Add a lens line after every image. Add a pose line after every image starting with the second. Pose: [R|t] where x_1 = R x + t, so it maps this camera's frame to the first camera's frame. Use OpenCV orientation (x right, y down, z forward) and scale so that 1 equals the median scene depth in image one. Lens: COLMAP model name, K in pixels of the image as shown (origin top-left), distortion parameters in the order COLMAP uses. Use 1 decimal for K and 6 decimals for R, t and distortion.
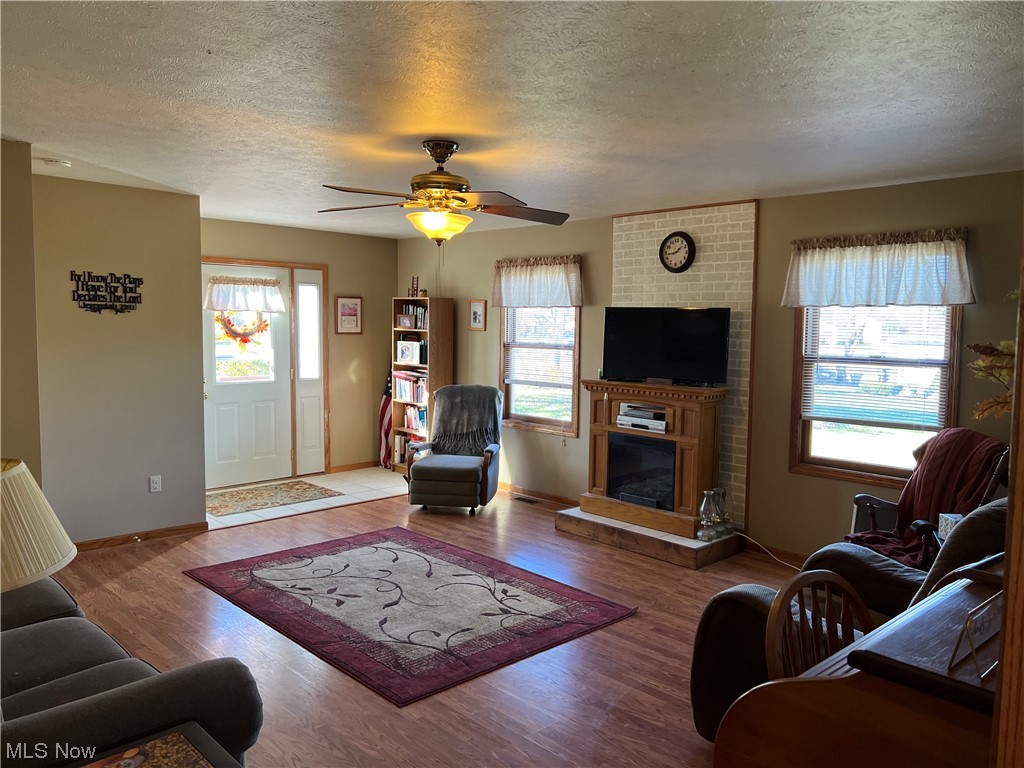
lens RADIAL K [[767.9, 0, 511.4], [0, 767.9, 381.2], [0, 0, 1]] dist [0.064199, -0.062892]
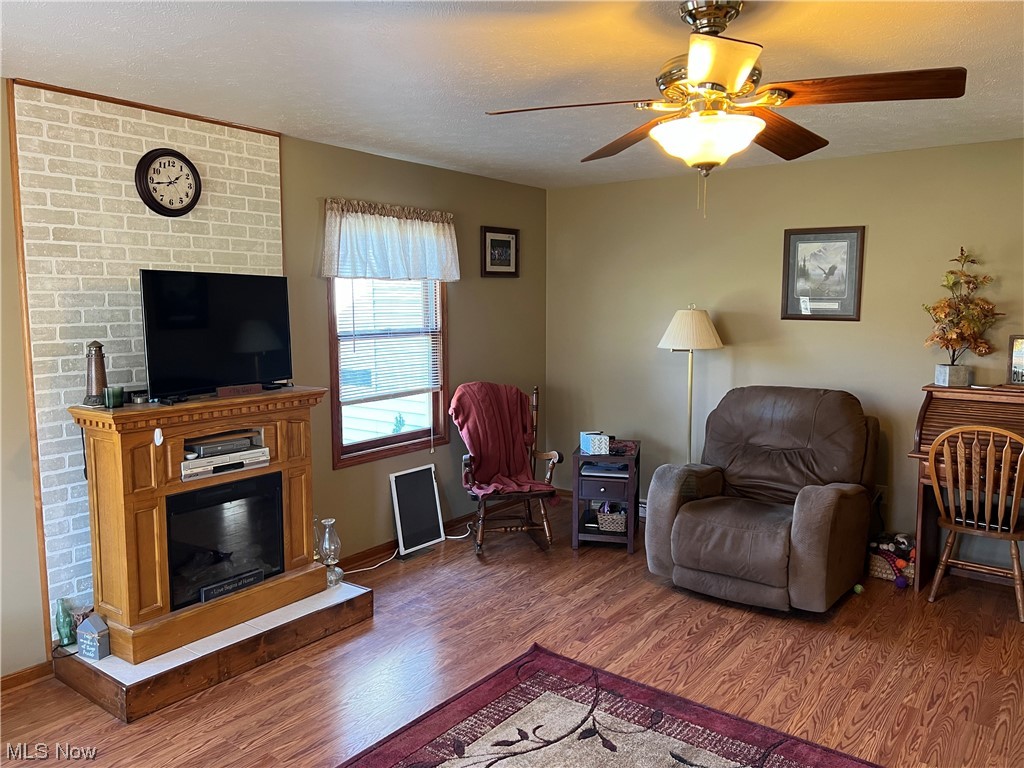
lens RADIAL K [[767.9, 0, 509.8], [0, 767.9, 383.8], [0, 0, 1]] dist [0.064199, -0.062892]
pose [[-0.155367, -0.115515, 0.981080, -0.480476], [0.085676, 0.987822, 0.129877, -0.069686], [-0.984134, 0.104234, -0.143578, 0.886274]]
